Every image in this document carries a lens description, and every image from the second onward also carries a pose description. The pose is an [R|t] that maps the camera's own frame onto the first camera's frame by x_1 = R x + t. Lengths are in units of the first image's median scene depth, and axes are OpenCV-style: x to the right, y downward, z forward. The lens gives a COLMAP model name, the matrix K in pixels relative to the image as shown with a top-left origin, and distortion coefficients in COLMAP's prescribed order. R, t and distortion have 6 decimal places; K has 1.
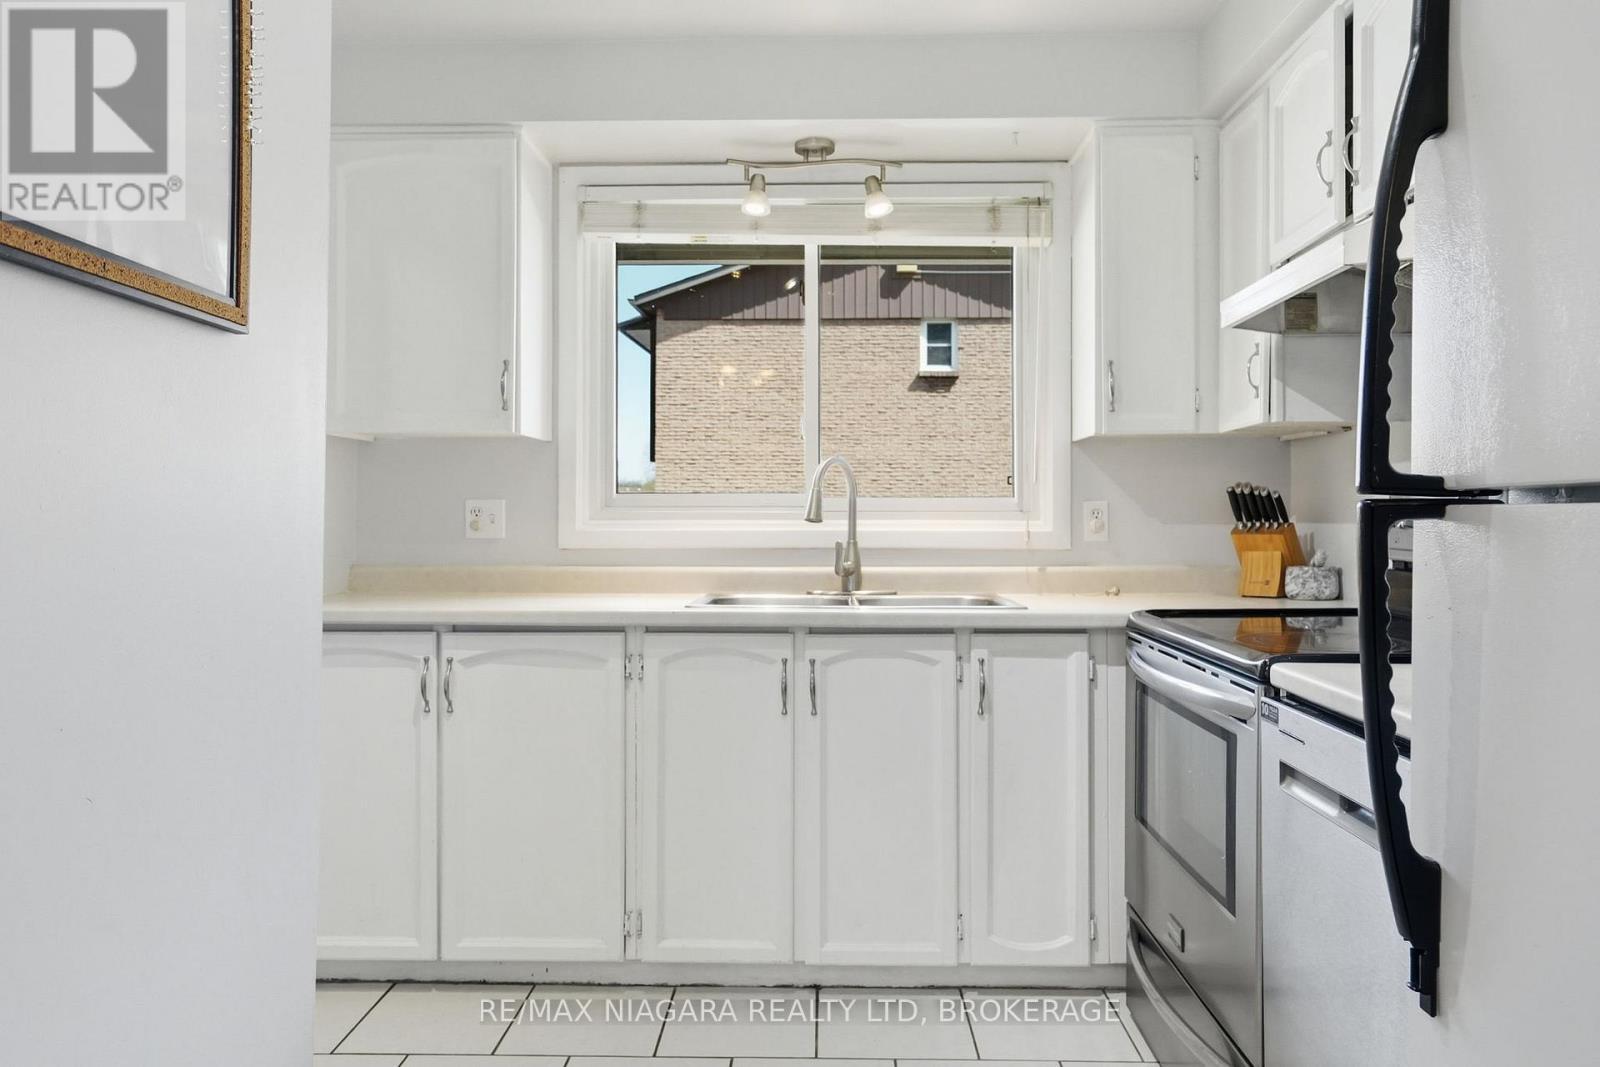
lens RADIAL K [[1088.6, 0, 796.4], [0, 1088.6, 517.2], [0, 0, 1]] dist [-0.000750, 0.090756]
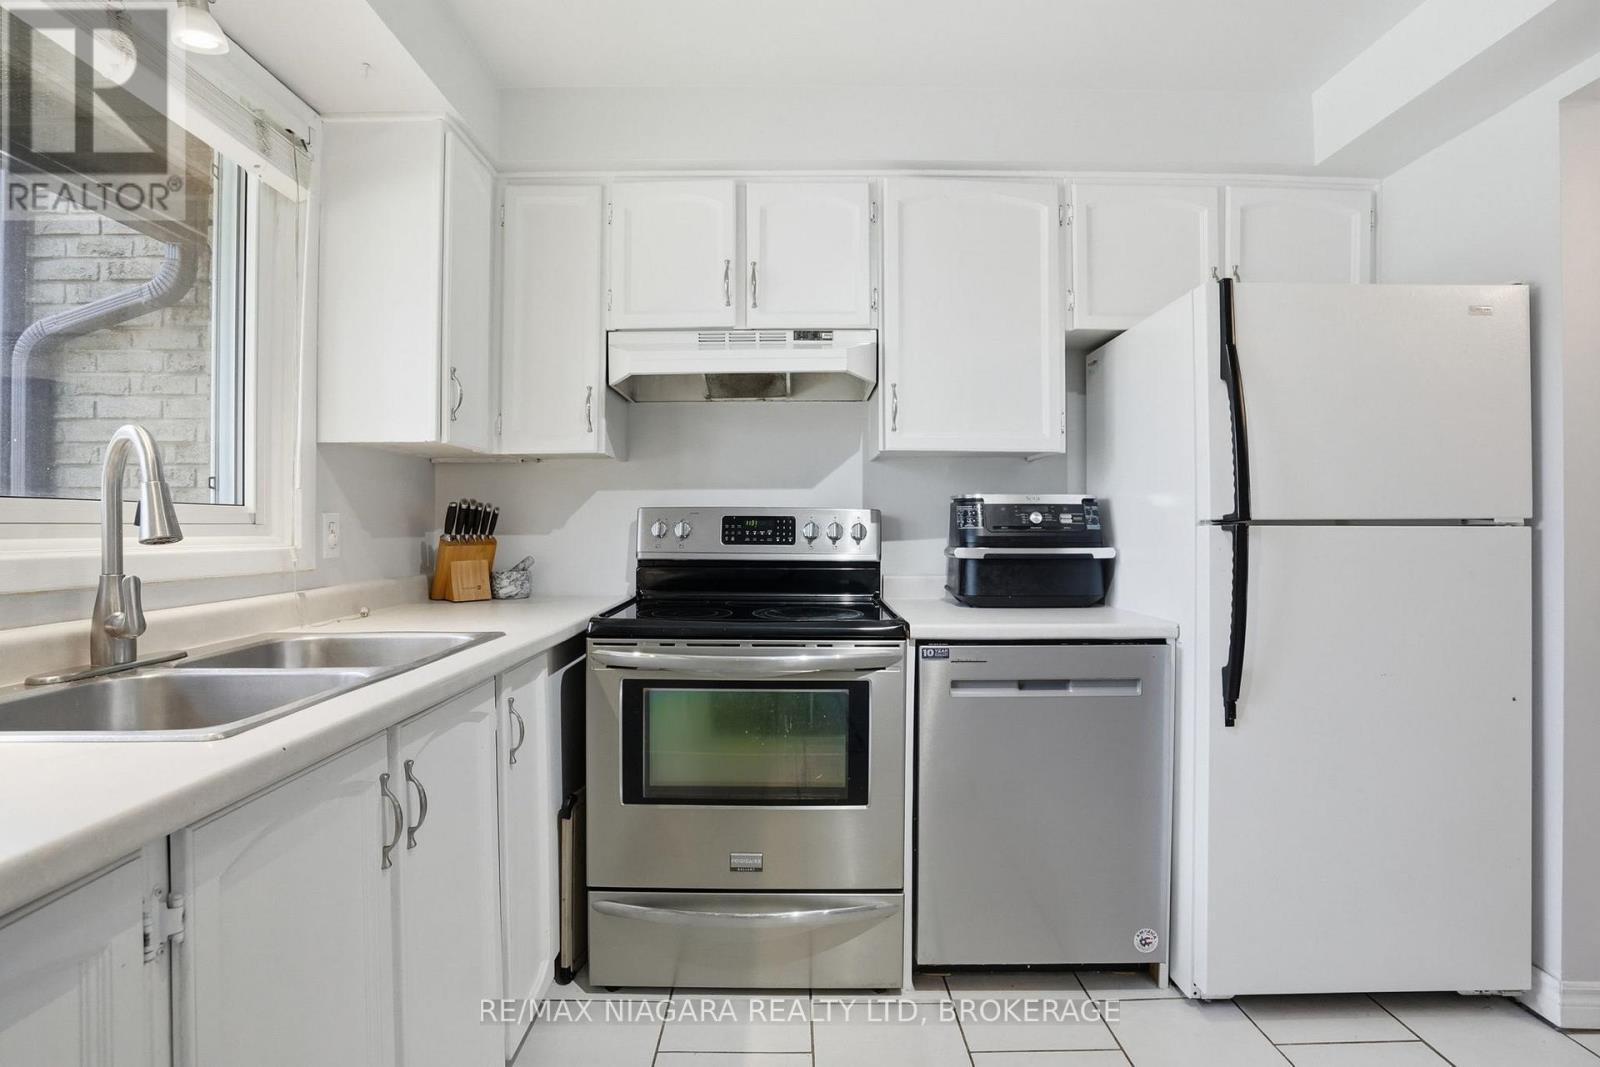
lens RADIAL K [[761.2, 0, 783.0], [0, 761.2, 527.1], [0, 0, 1]] dist [-0.044198, 0.017278]
pose [[-0.014829, 0.002576, 0.999887, -0.355482], [0.003810, 0.999990, -0.002520, -0.000120], [-0.999883, 0.003773, -0.014839, 0.679190]]
